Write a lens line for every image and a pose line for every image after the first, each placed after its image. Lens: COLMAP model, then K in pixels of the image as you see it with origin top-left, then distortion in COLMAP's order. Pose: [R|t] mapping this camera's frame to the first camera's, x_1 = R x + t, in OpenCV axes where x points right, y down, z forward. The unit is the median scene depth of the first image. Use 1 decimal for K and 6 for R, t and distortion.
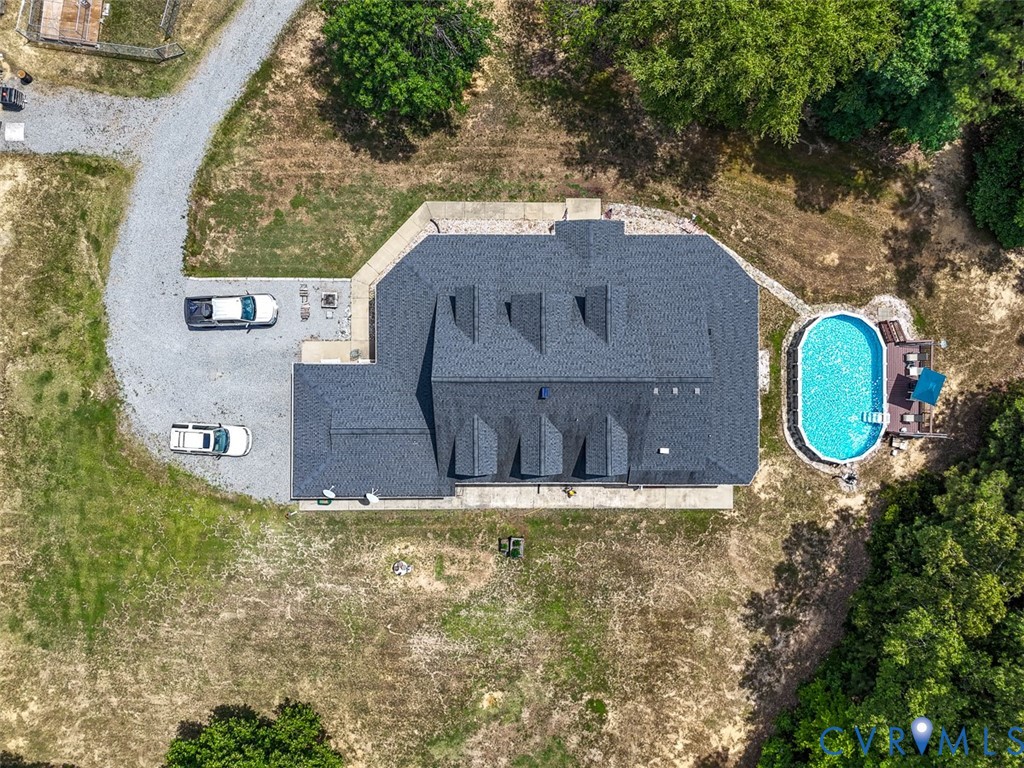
lens RADIAL K [[765.4, 0, 511.8], [0, 765.4, 383.6], [0, 0, 1]] dist [0.007650, -0.001117]
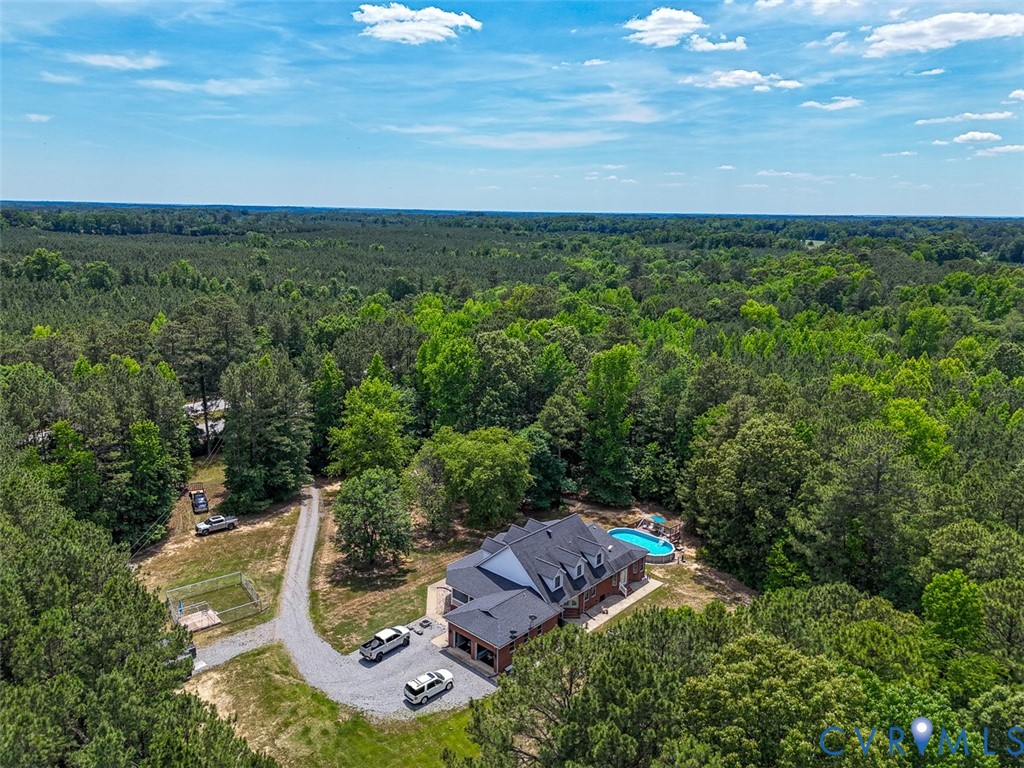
lens RADIAL K [[765.4, 0, 511.7], [0, 765.4, 384.0], [0, 0, 1]] dist [0.007650, -0.001117]
pose [[0.669672, -0.179104, 0.720737, -1.215596], [0.742647, 0.156267, -0.651196, 1.030155], [0.004004, 0.971341, 0.237658, 0.094416]]
